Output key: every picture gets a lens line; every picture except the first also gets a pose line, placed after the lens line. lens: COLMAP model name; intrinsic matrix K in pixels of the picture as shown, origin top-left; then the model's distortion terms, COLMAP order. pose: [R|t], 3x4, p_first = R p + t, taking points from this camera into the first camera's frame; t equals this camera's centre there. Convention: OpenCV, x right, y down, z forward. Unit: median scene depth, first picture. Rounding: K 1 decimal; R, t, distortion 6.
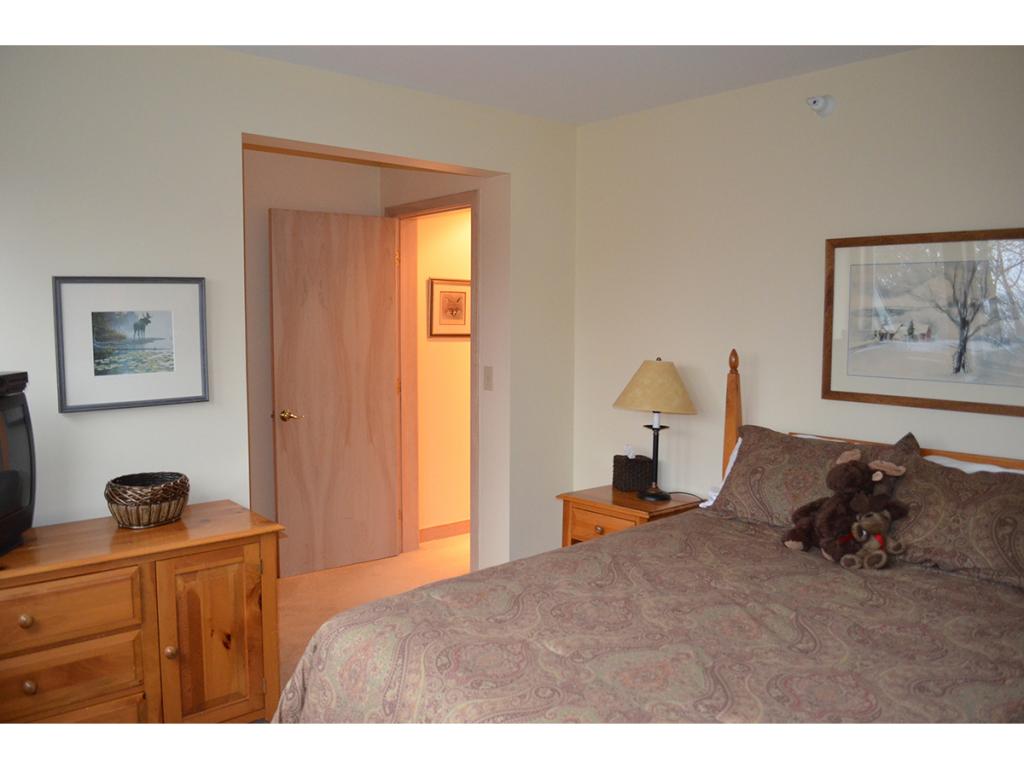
lens RADIAL K [[802.5, 0, 506.6], [0, 802.5, 381.4], [0, 0, 1]] dist [-0.084502, 0.012022]
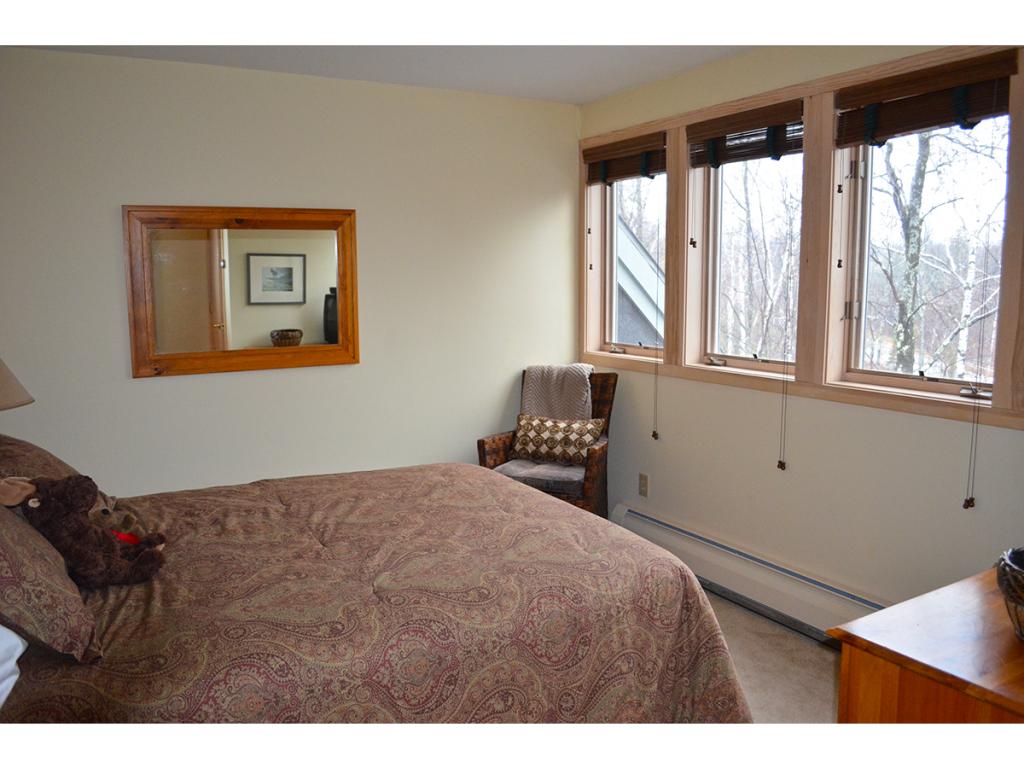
lens RADIAL K [[802.5, 0, 506.6], [0, 802.5, 381.4], [0, 0, 1]] dist [-0.084502, 0.012022]
pose [[-0.981381, -0.021587, 0.190854, -0.180876], [0.018091, 0.978858, 0.203738, -0.170232], [-0.191217, 0.203398, -0.960242, 1.997881]]
